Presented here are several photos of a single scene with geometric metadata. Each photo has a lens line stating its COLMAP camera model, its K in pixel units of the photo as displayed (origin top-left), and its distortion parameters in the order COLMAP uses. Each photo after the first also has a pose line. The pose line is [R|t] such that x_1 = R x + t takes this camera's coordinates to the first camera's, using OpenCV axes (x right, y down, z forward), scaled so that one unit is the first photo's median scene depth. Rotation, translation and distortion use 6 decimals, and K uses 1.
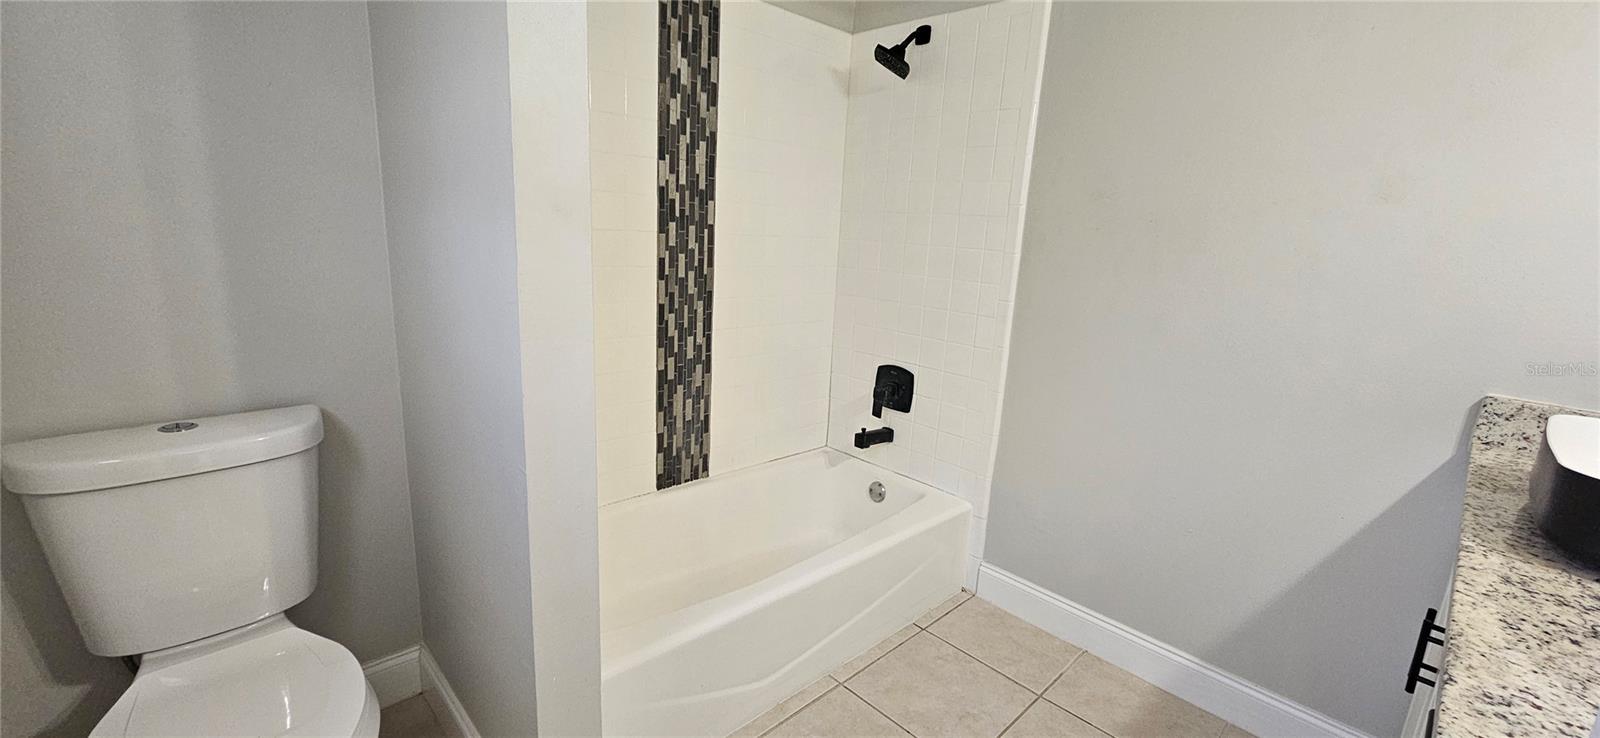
lens RADIAL K [[657.8, 0, 798.4], [0, 657.8, 370.8], [0, 0, 1]] dist [-0.000452, -0.000066]
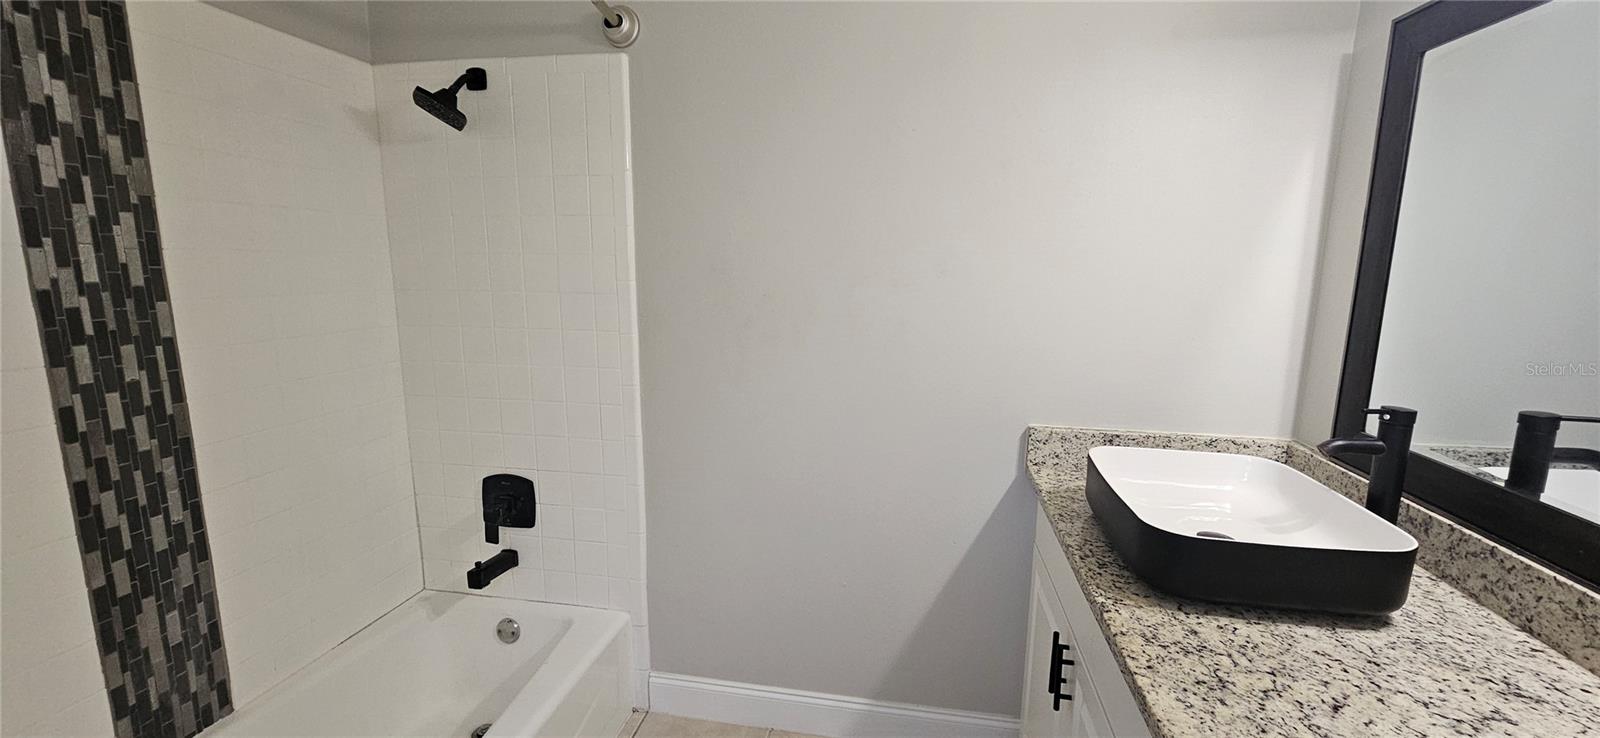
lens RADIAL K [[657.8, 0, 802.7], [0, 657.8, 368.7], [0, 0, 1]] dist [-0.000452, -0.000066]
pose [[0.803754, -0.145973, 0.576777, -0.009586], [0.165879, 0.985975, 0.018377, -0.101226], [-0.571370, 0.080904, 0.816695, 0.125122]]
